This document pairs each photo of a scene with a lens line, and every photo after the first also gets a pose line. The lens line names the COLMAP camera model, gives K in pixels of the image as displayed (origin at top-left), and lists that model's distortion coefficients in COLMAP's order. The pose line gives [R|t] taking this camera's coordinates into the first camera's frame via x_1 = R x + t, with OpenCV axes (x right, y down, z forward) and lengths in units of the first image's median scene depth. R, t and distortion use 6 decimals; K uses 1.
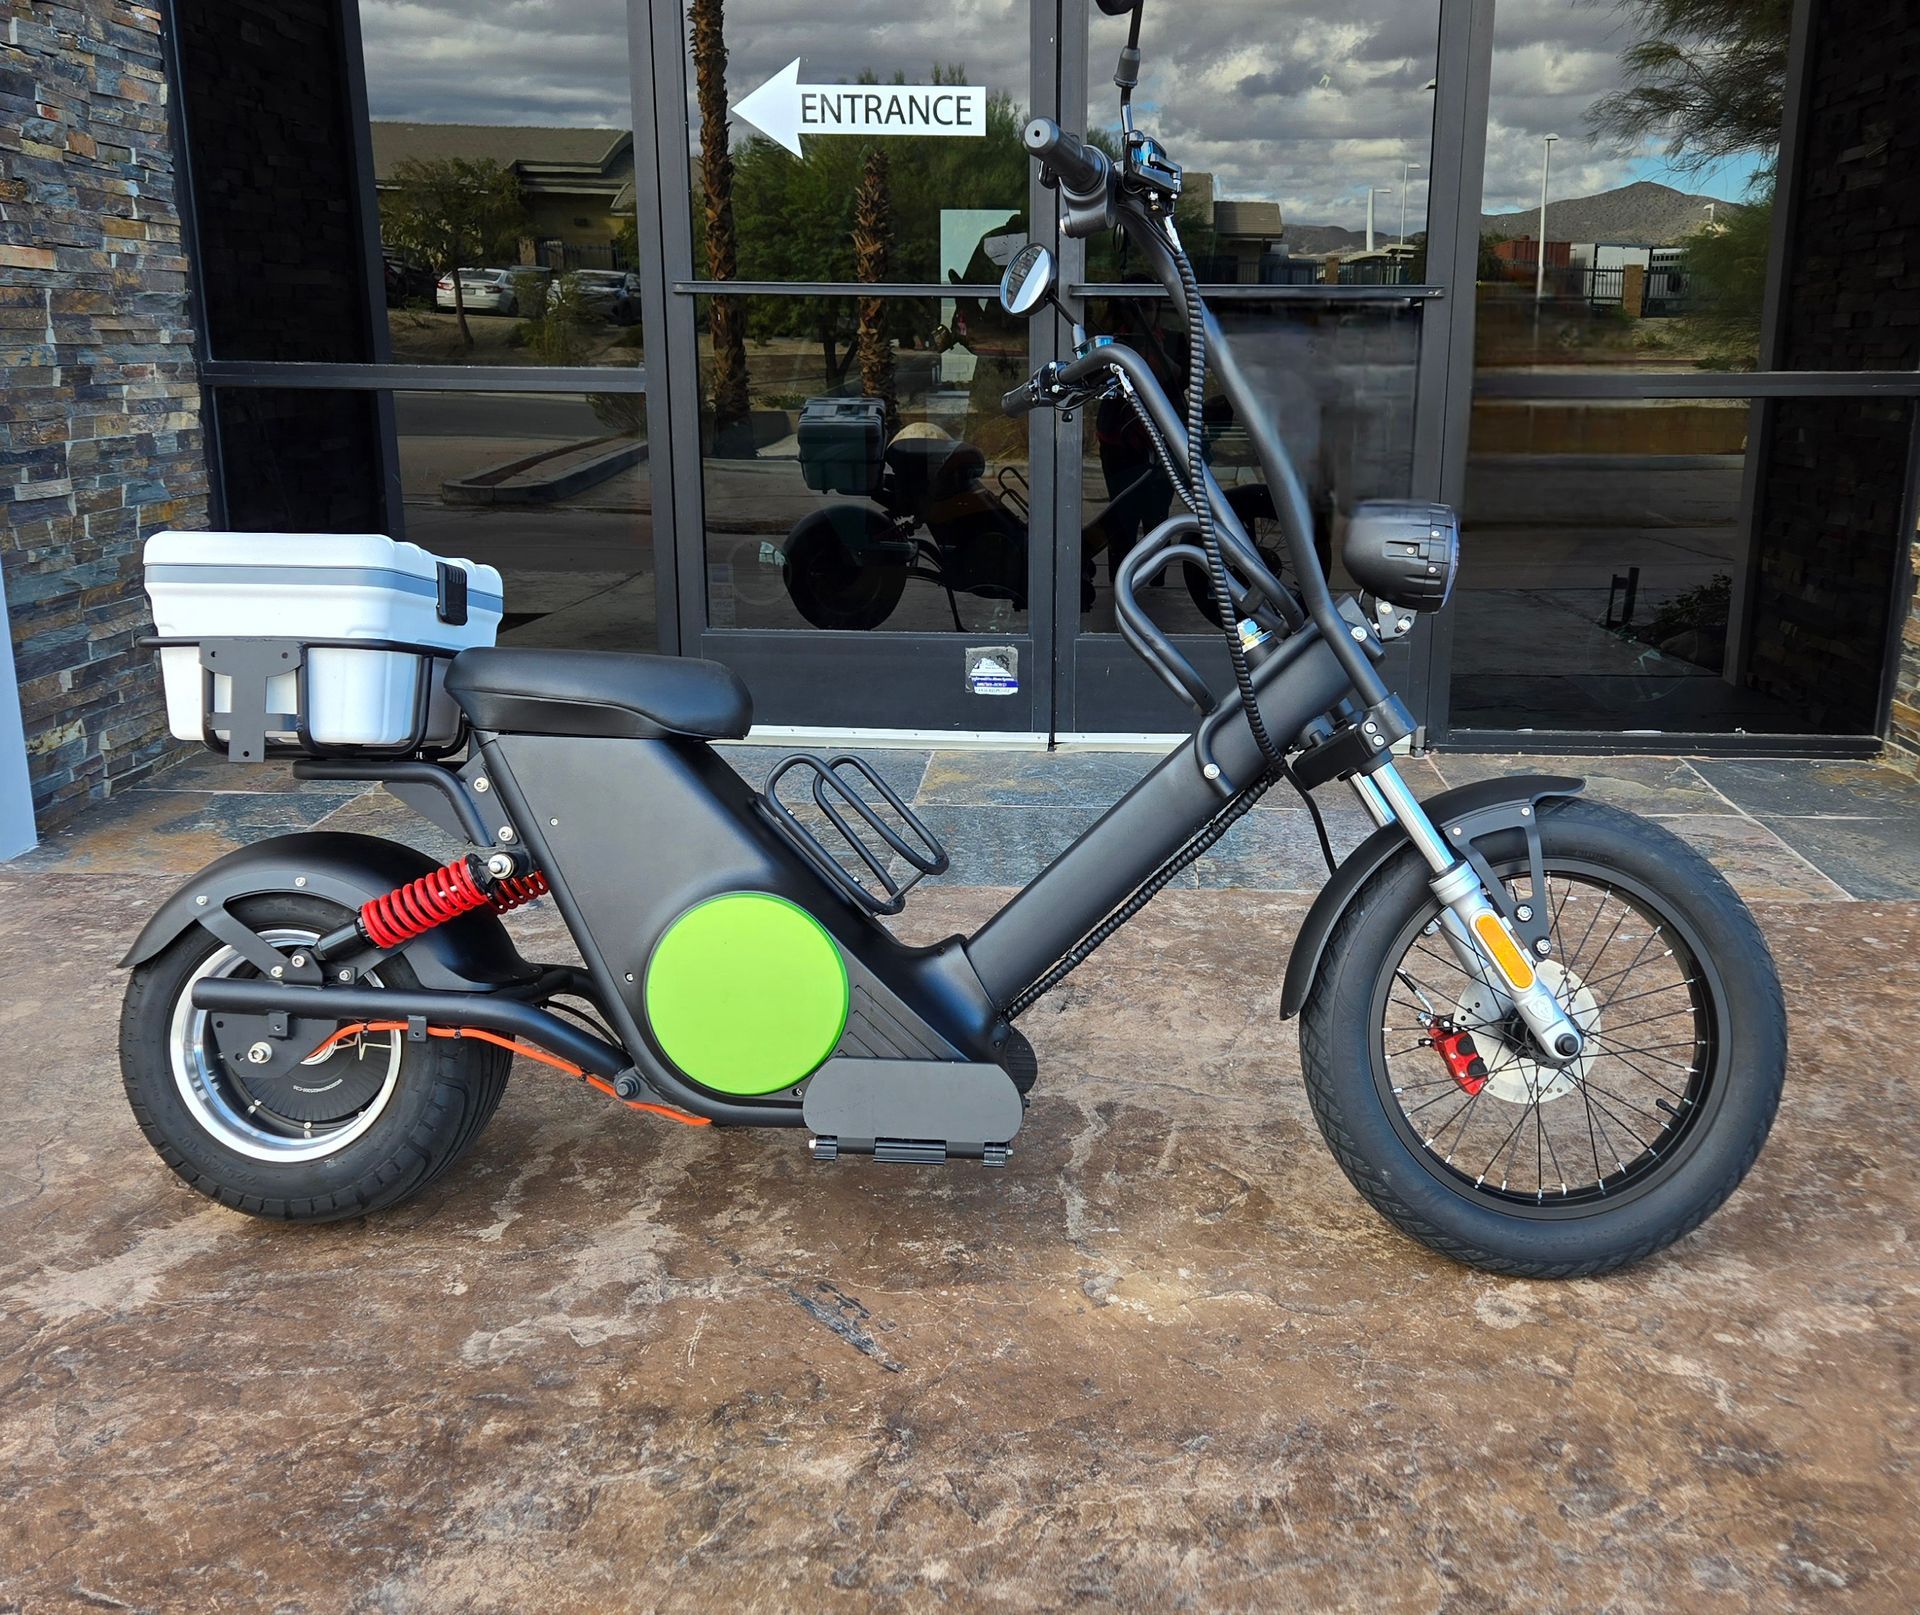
lens RADIAL K [[1984.0, 0, 1008.5], [0, 1984.0, 806.8], [0, 0, 1]] dist [0.042791, -0.053422]
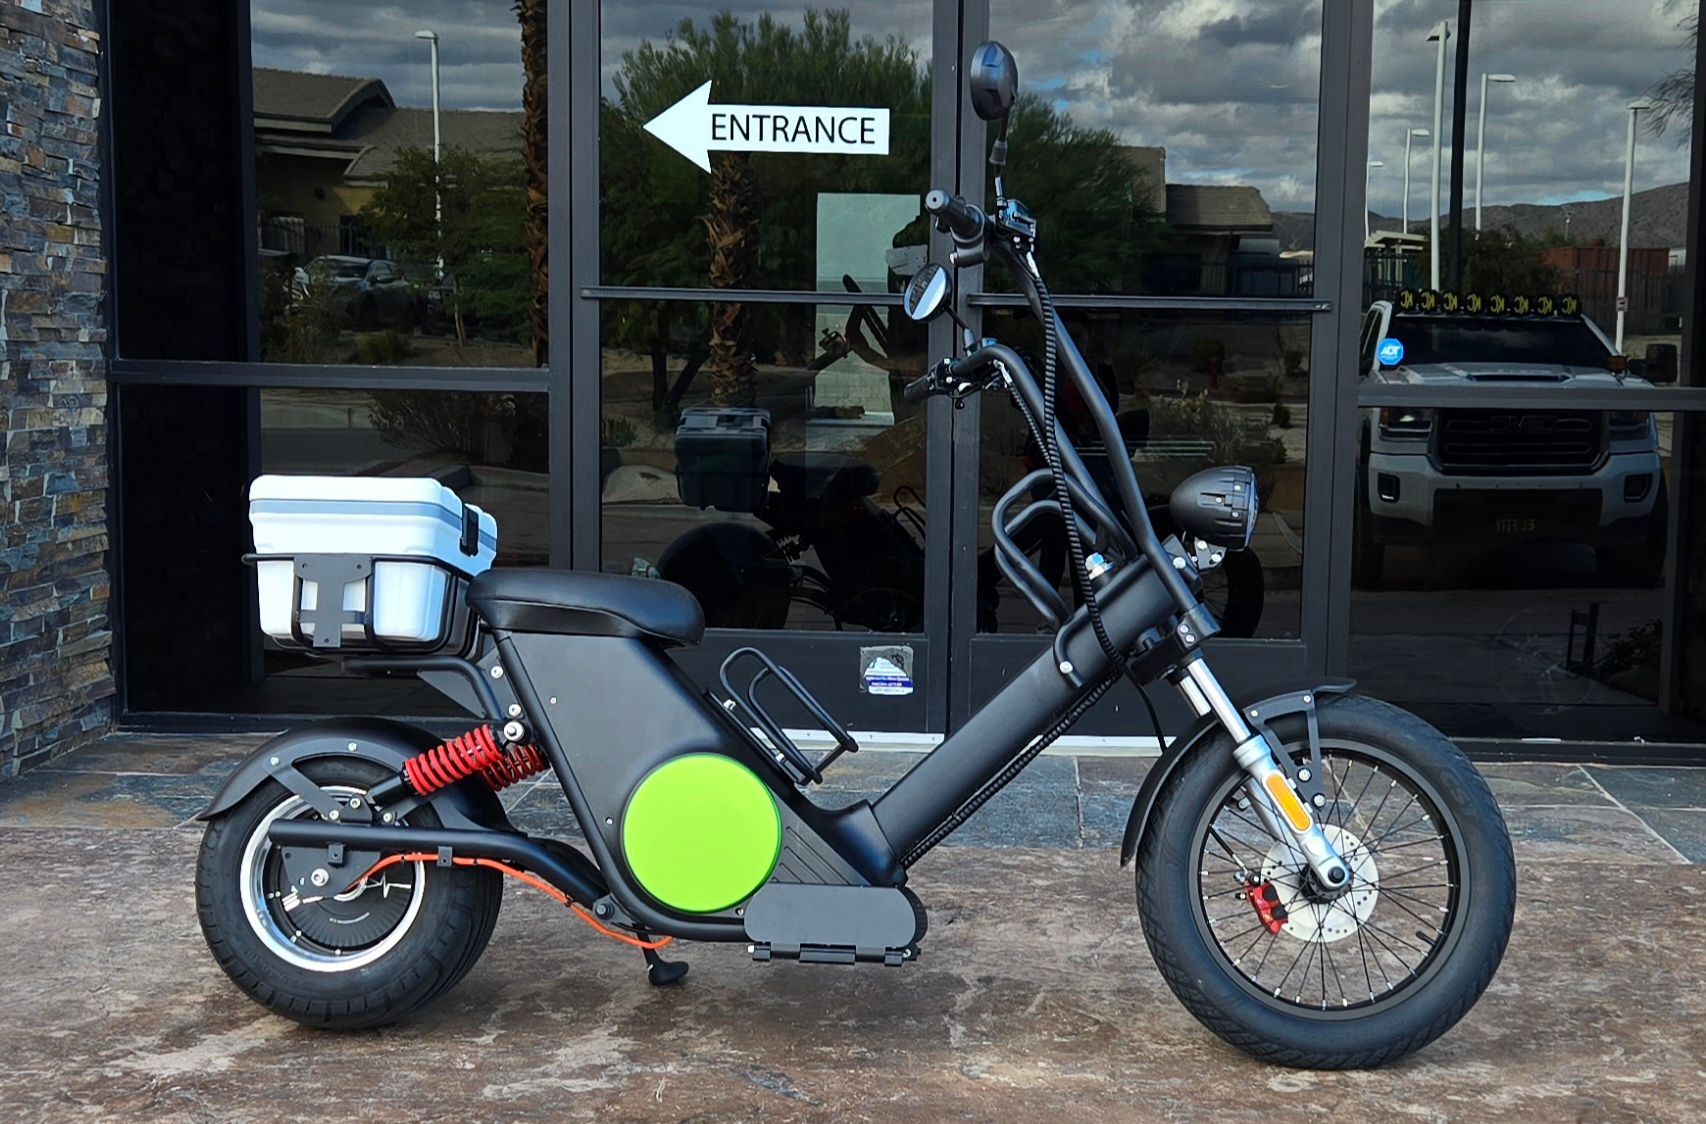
lens RADIAL K [[2723.5, 0, 853.0], [0, 2723.5, 562.0], [0, 0, 1]] dist [-0.043965, 0.071809]
pose [[0.999775, 0.013091, -0.016676, -0.006469], [-0.015503, 0.987972, -0.153851, 0.176863], [0.014461, 0.154075, 0.987953, -0.709011]]
